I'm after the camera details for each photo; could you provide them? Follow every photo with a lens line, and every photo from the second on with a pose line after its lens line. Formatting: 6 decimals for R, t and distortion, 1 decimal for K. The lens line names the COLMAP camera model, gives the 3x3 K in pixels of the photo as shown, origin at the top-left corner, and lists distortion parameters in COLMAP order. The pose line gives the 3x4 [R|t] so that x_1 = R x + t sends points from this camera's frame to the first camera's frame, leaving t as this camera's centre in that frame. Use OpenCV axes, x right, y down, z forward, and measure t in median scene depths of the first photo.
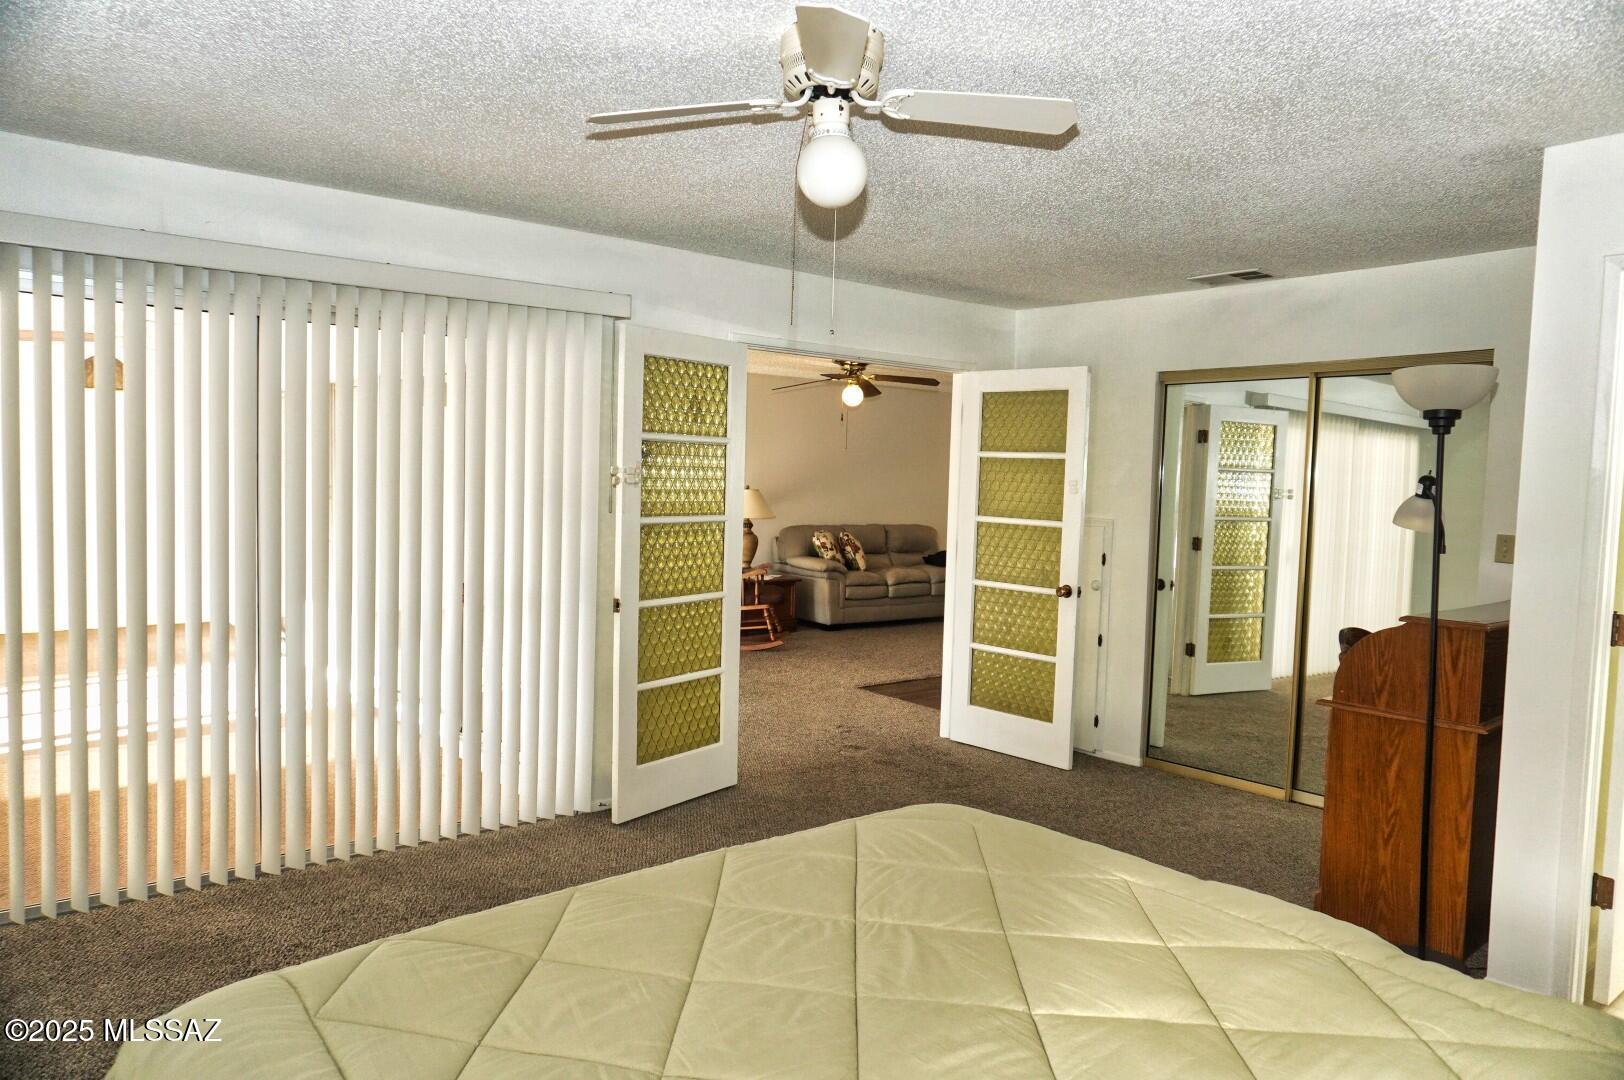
lens RADIAL K [[1088.5, 0, 816.3], [0, 1088.5, 549.1], [0, 0, 1]] dist [-0.012547, 0.006160]
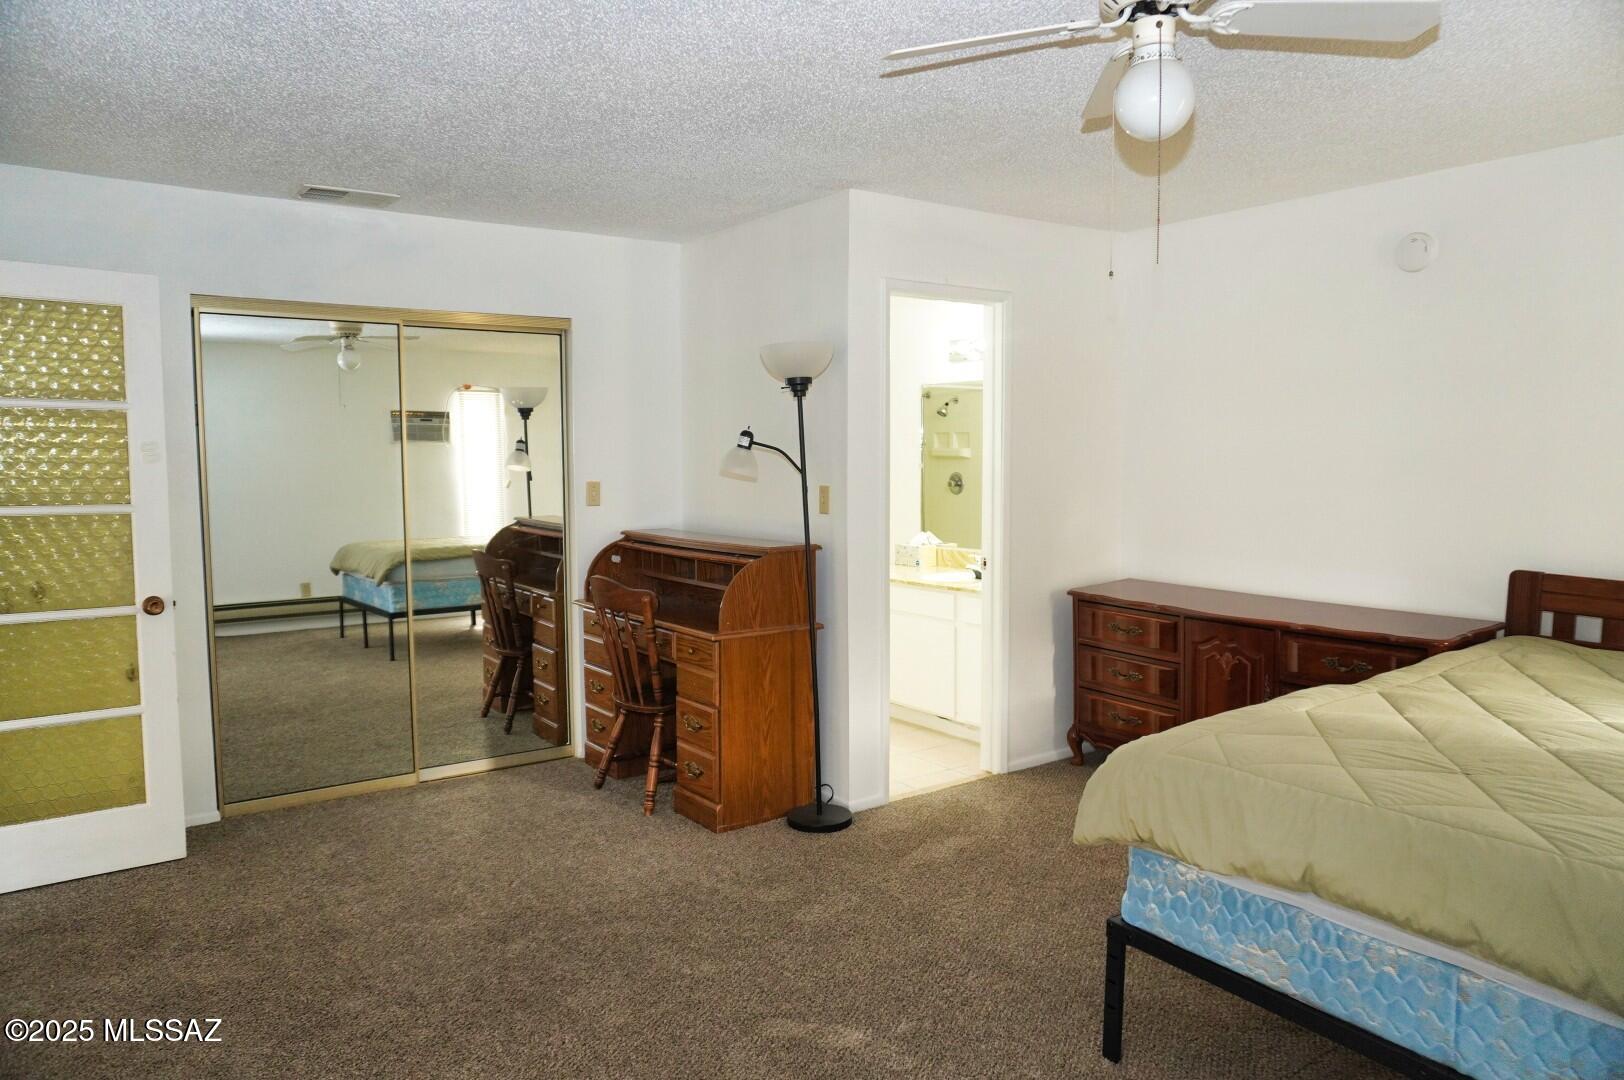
lens RADIAL K [[1110.4, 0, 795.8], [0, 1110.4, 538.4], [0, 0, 1]] dist [-0.000422, 0.003185]
pose [[0.090413, -0.104180, 0.990440, -0.486242], [0.072628, 0.992555, 0.097773, -0.048327], [-0.993253, 0.063094, 0.097307, 0.617210]]
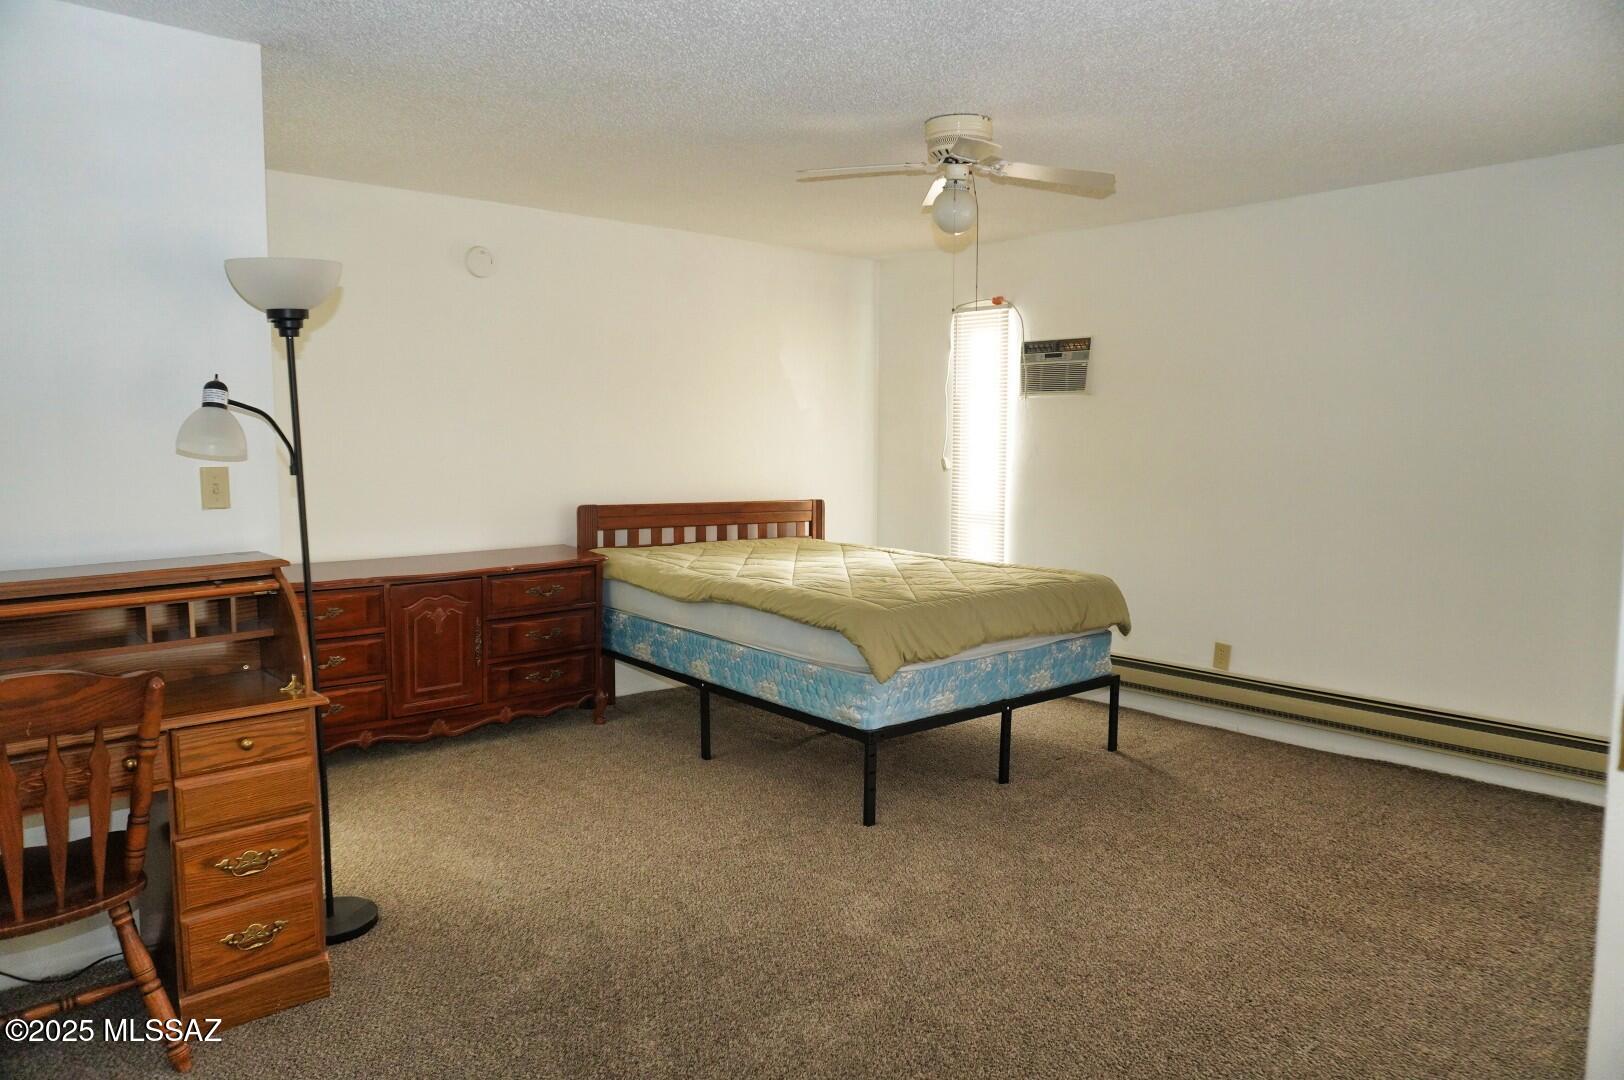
lens RADIAL K [[1110.4, 0, 795.8], [0, 1110.4, 538.4], [0, 0, 1]] dist [-0.000422, 0.003185]
pose [[-0.998946, -0.027064, -0.037069, 0.140497], [-0.032723, 0.986291, 0.161737, -0.072221], [0.032184, 0.162780, -0.986137, 1.323340]]
